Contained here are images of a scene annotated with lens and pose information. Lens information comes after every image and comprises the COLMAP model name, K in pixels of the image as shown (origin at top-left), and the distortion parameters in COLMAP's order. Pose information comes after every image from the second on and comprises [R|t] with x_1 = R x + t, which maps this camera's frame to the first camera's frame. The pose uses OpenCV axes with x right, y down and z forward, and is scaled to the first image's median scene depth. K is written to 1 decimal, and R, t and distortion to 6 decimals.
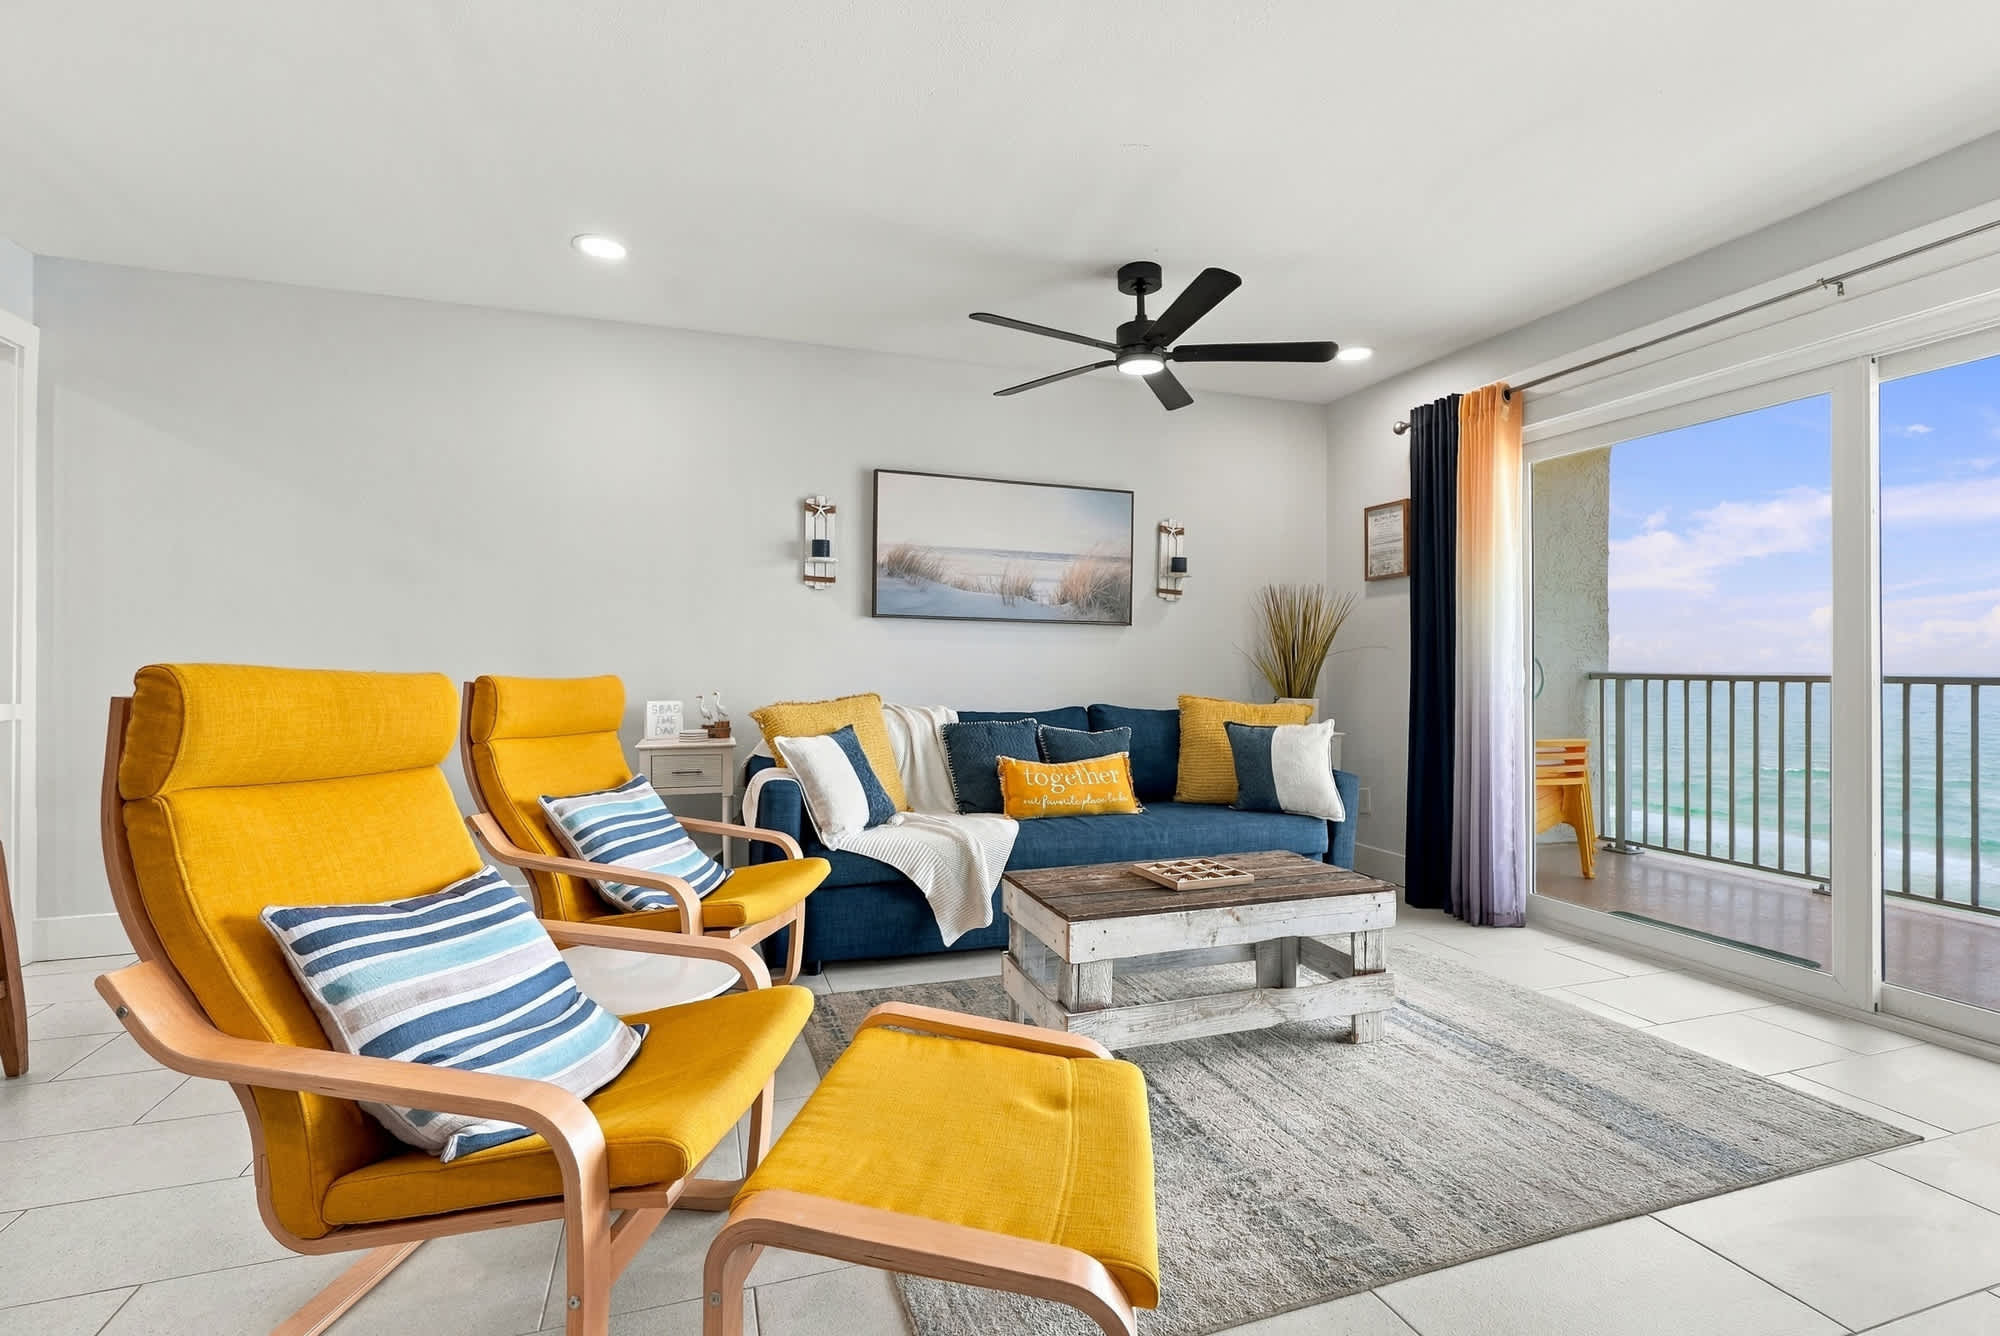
lens RADIAL K [[908.6, 0, 1000.9], [0, 908.6, 671.9], [0, 0, 1]] dist [-0.009581, 0.003420]
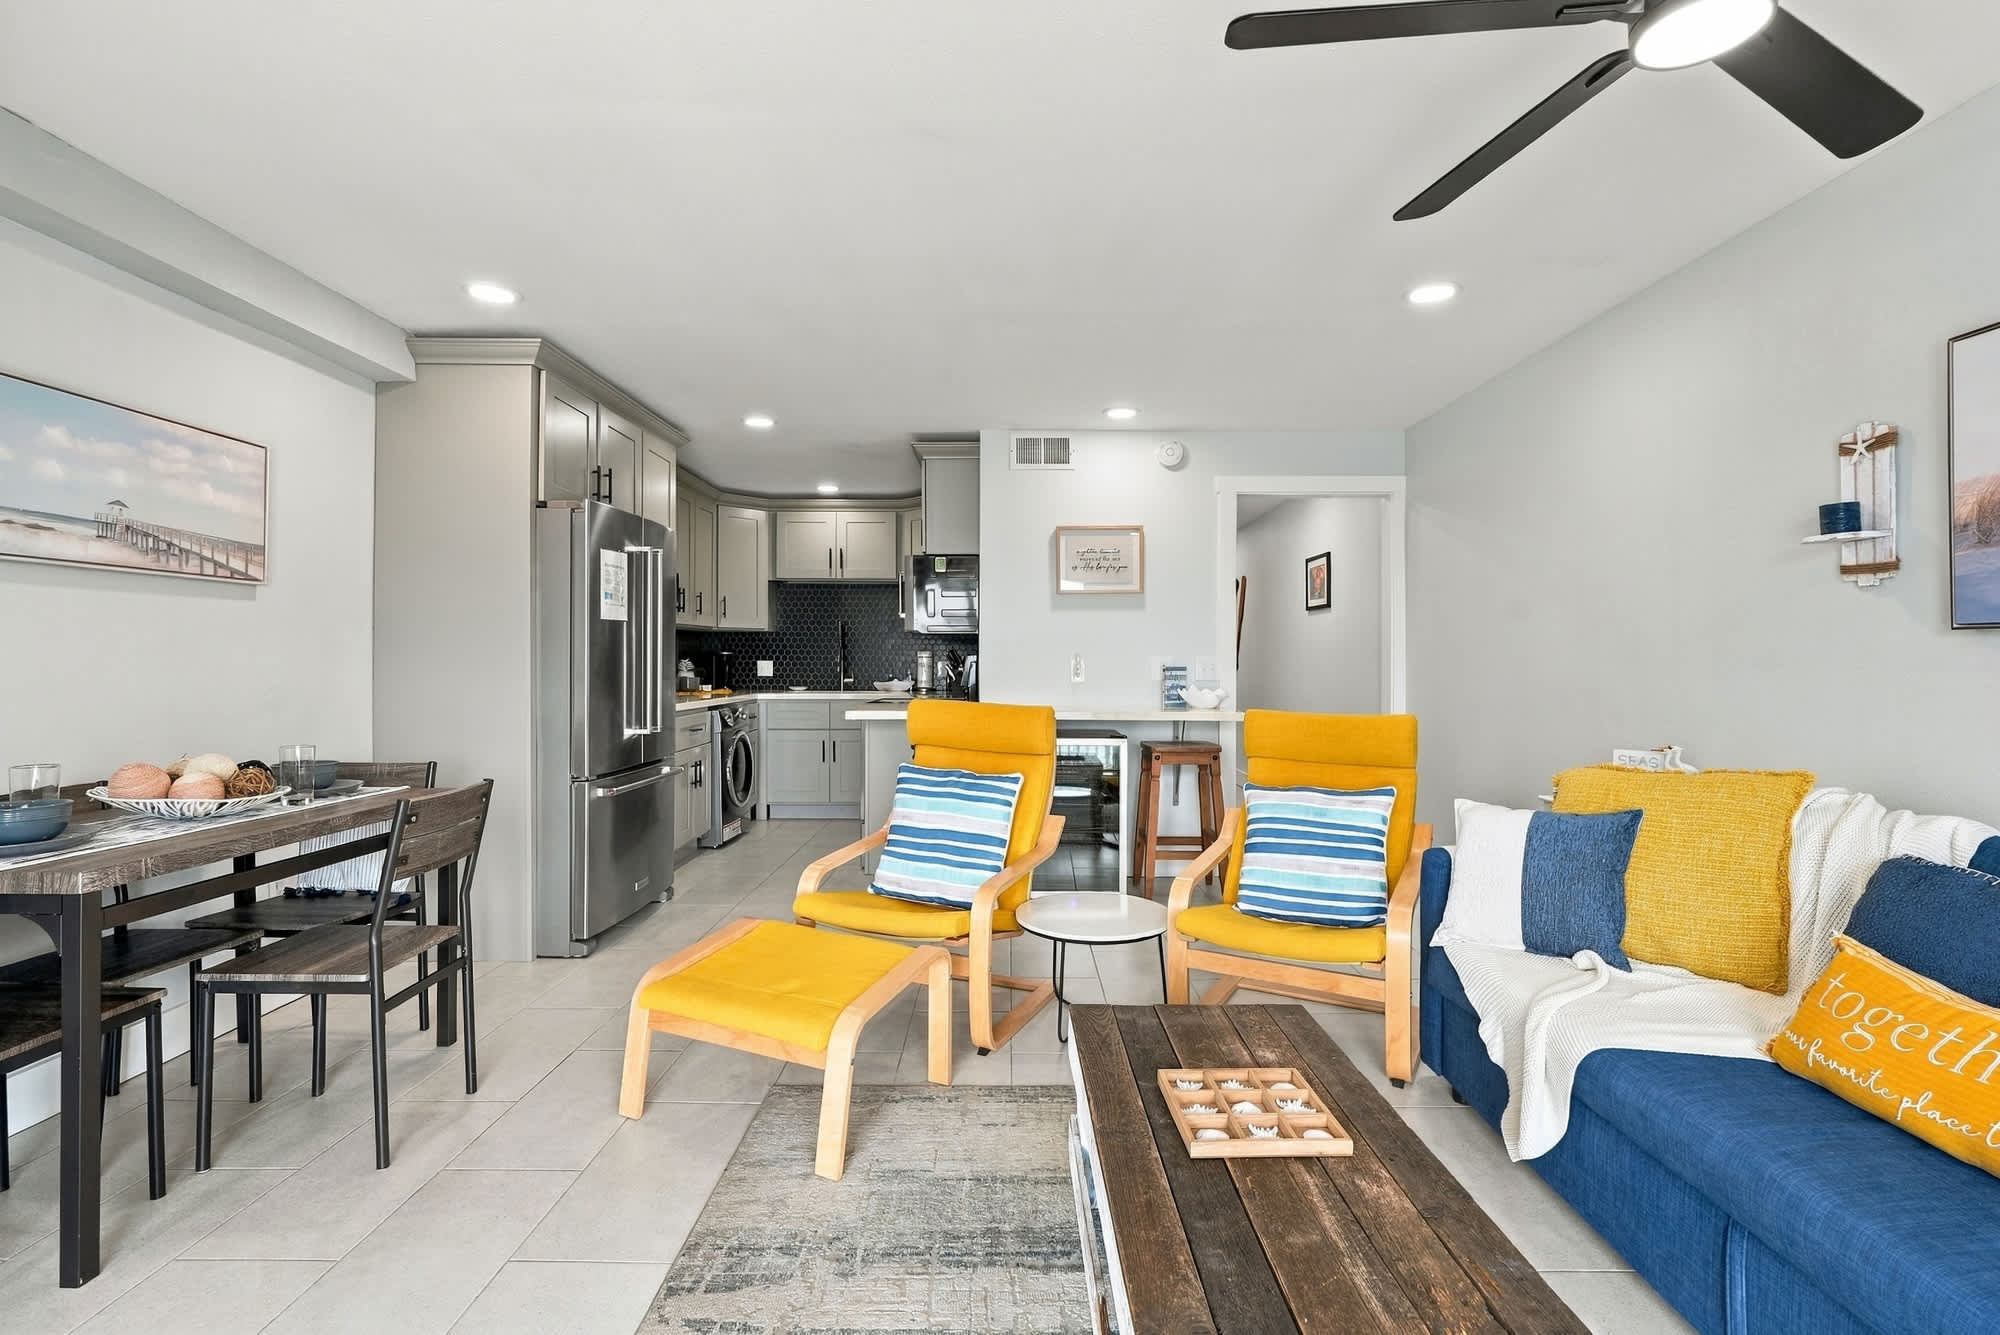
lens RADIAL K [[908.6, 0, 999.3], [0, 908.6, 662.6], [0, 0, 1]] dist [-0.009581, 0.003420]
pose [[-0.324905, -0.003892, -0.945739, 0.522603], [-0.004657, 0.999986, -0.002516, -0.038547], [0.945735, 0.003587, -0.324918, 0.671417]]
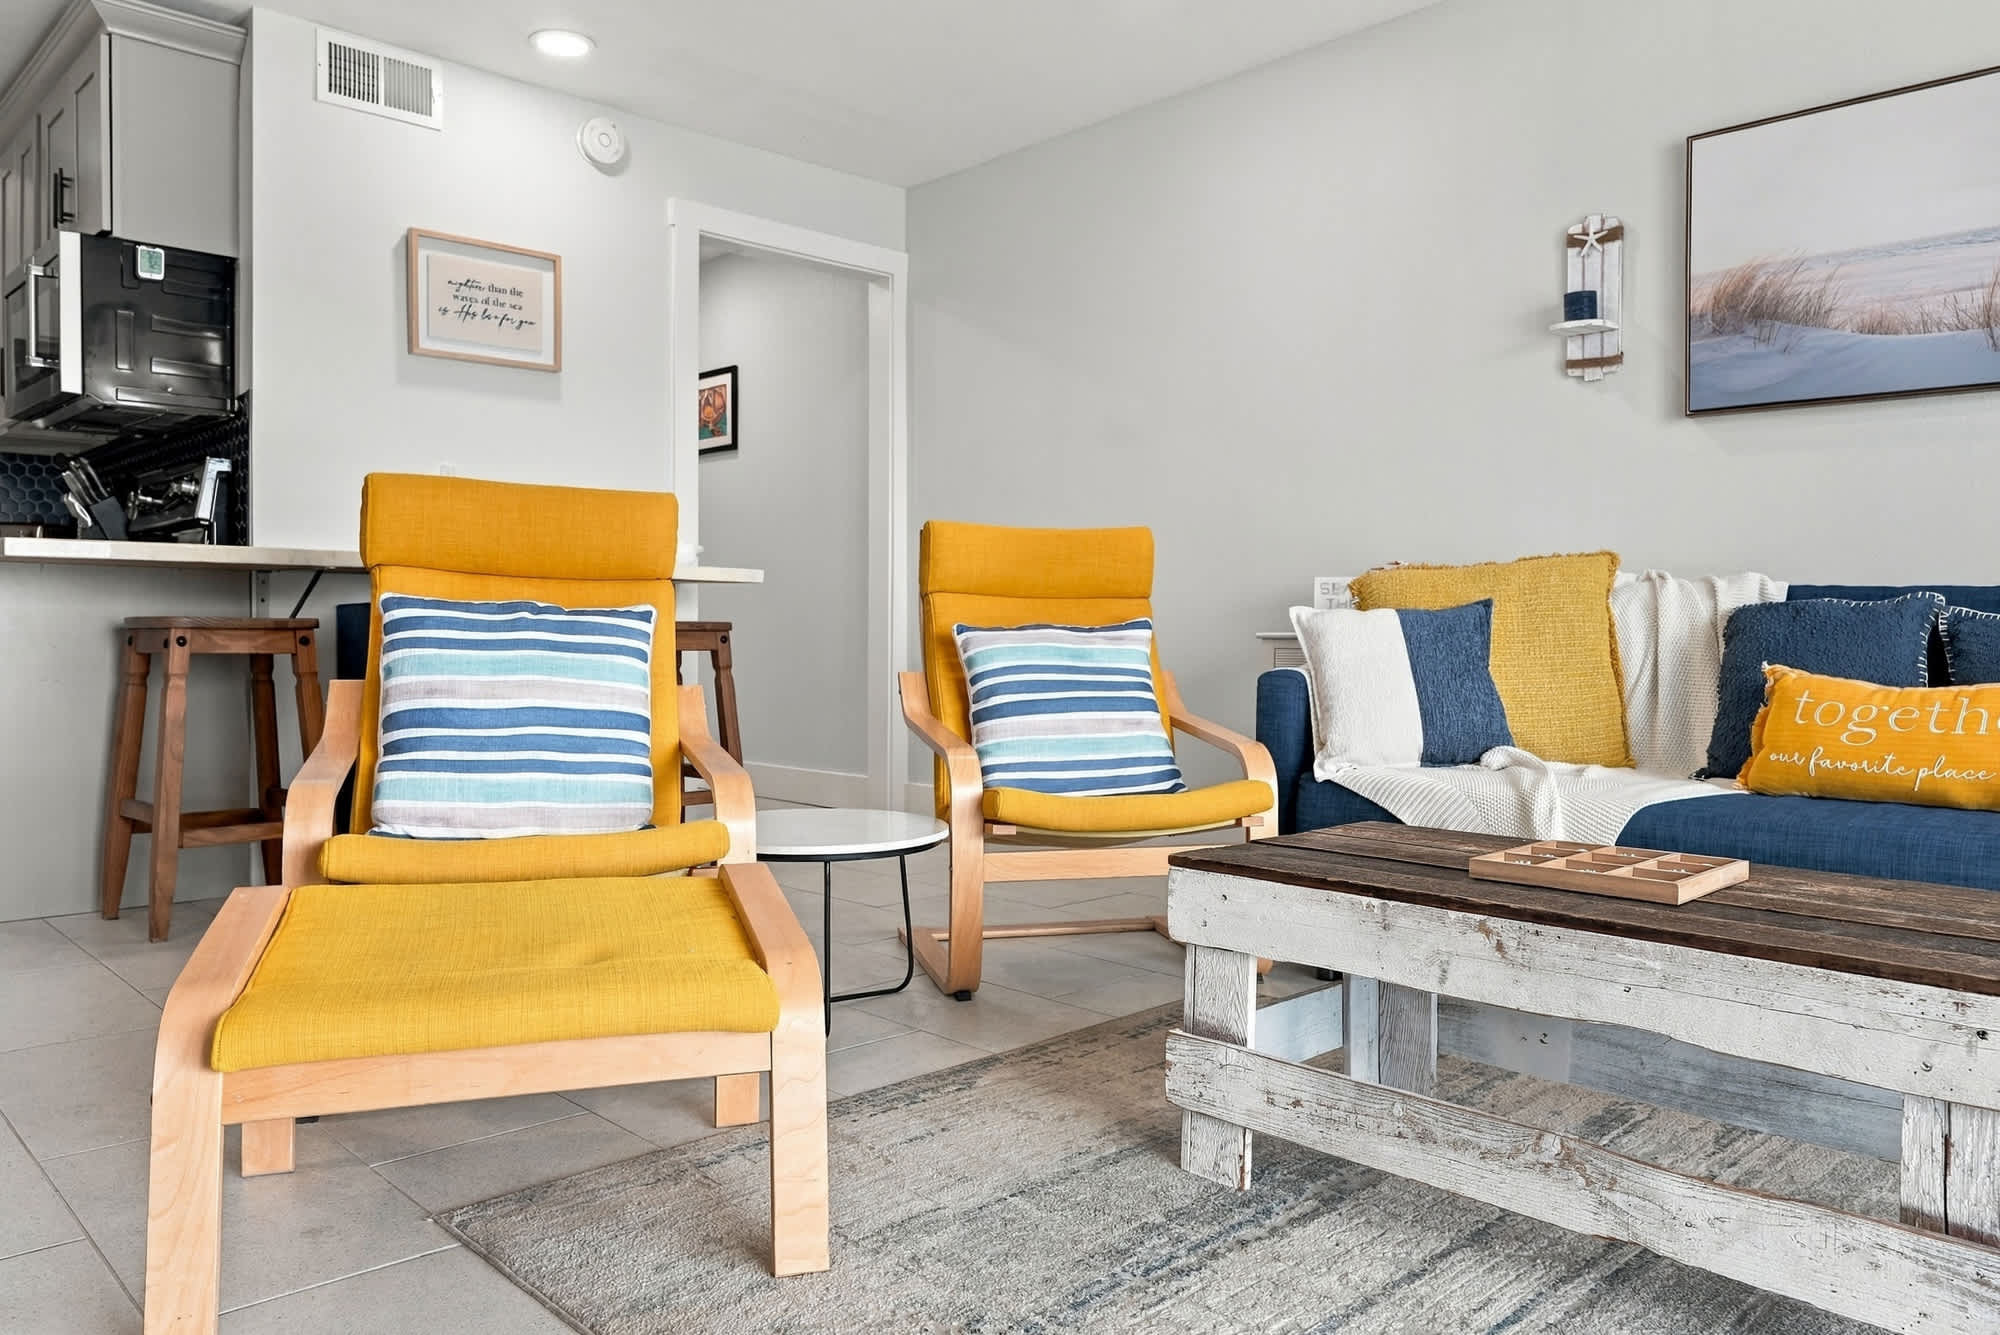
lens RADIAL K [[1411.0, 0, 1004.7], [0, 1411.0, 651.2], [0, 0, 1]] dist [-0.003847, 0.002319]
pose [[0.422997, 0.011727, -0.906055, 0.452215], [-0.004880, 0.999931, 0.010664, 0.072453], [0.906118, -0.000089, 0.423025, 0.292219]]
